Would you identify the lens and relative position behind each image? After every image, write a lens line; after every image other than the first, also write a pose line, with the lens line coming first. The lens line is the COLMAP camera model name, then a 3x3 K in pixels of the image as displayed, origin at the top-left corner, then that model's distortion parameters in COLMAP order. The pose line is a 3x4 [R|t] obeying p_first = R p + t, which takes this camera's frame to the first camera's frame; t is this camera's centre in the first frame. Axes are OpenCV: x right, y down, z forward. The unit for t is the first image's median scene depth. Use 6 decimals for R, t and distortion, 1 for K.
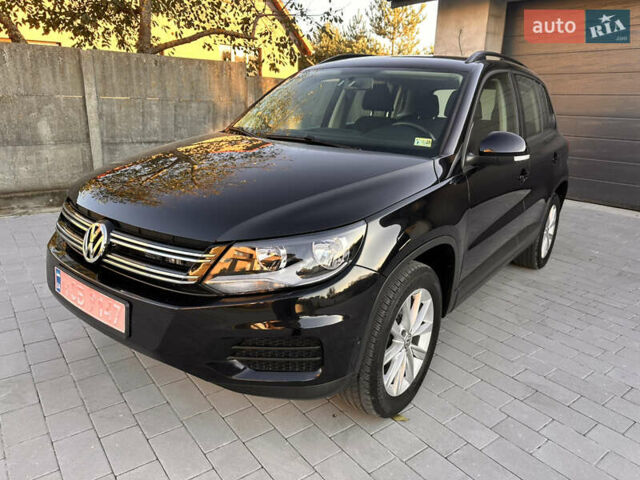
lens RADIAL K [[456.5, 0, 316.5], [0, 456.5, 239.6], [0, 0, 1]] dist [0.028307, -0.039806]
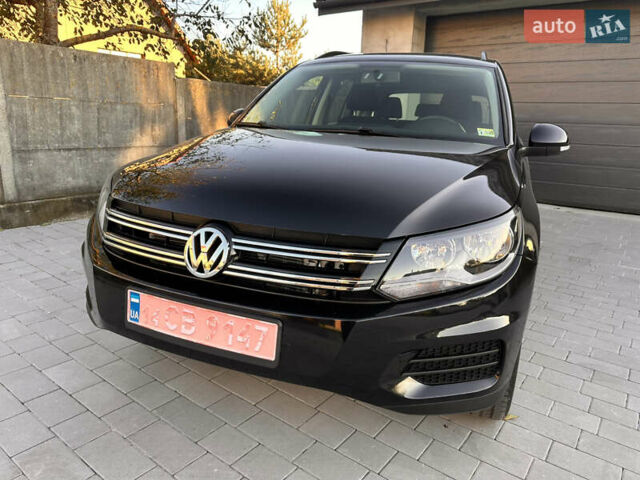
lens RADIAL K [[456.5, 0, 318.9], [0, 456.5, 237.7], [0, 0, 1]] dist [0.028307, -0.039806]
pose [[0.963448, -0.061351, 0.260777, -0.325958], [0.069337, 0.997361, -0.021526, 0.007599], [-0.258768, 0.038820, 0.965159, 0.125145]]
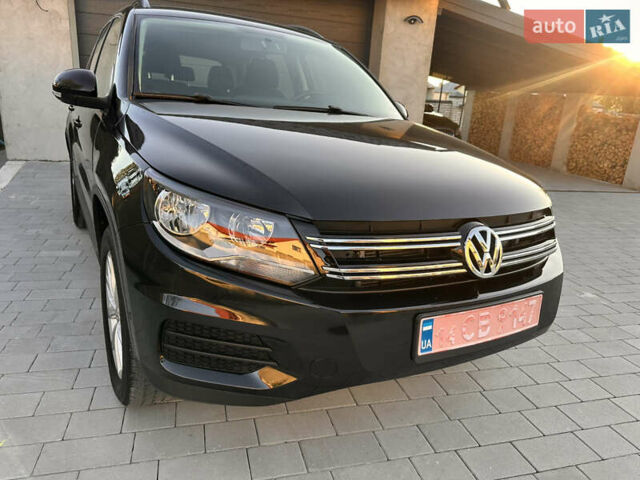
lens RADIAL K [[456.5, 0, 325.0], [0, 456.5, 241.9], [0, 0, 1]] dist [0.028307, -0.039806]
pose [[0.368085, -0.278964, 0.886957, -0.829343], [0.206460, 0.954638, 0.214570, -0.152158], [-0.906580, 0.104141, 0.408982, 0.603655]]
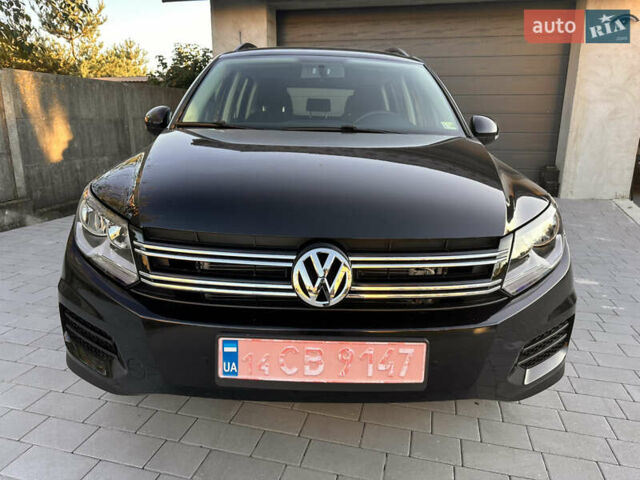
lens RADIAL K [[456.5, 0, 318.3], [0, 456.5, 237.8], [0, 0, 1]] dist [0.028307, -0.039806]
pose [[0.782124, -0.177848, 0.597203, -0.576179], [0.190337, 0.980785, 0.042805, -0.053180], [-0.593341, 0.080190, 0.800947, 0.298395]]
